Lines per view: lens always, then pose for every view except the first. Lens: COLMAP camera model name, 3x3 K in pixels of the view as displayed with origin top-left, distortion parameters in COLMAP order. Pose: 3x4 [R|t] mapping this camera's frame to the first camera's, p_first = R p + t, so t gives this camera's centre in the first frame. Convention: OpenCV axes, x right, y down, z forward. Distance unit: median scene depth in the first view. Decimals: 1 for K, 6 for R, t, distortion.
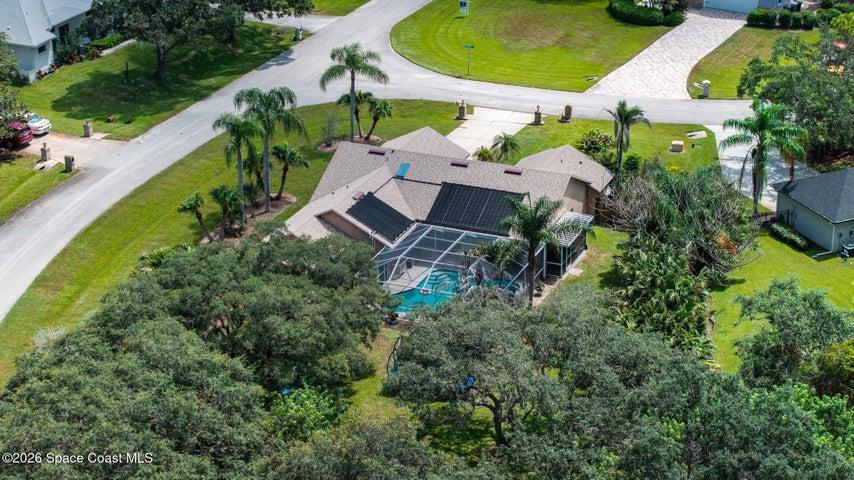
lens RADIAL K [[1754.2, 0, 427.0], [0, 1754.2, 240.0], [0, 0, 1]] dist [-0.090693, 0.310446]
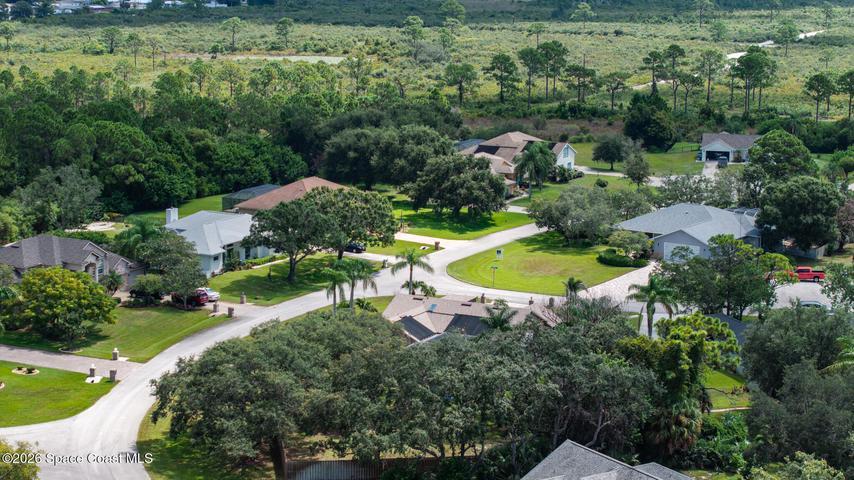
lens RADIAL K [[1754.2, 0, 427.0], [0, 1754.2, 240.0], [0, 0, 1]] dist [-0.090693, 0.310446]
pose [[0.996124, 0.034798, -0.080785, 0.097310], [-0.052263, 0.972871, -0.225369, 0.234360], [0.070751, 0.228717, 0.970918, -0.535757]]
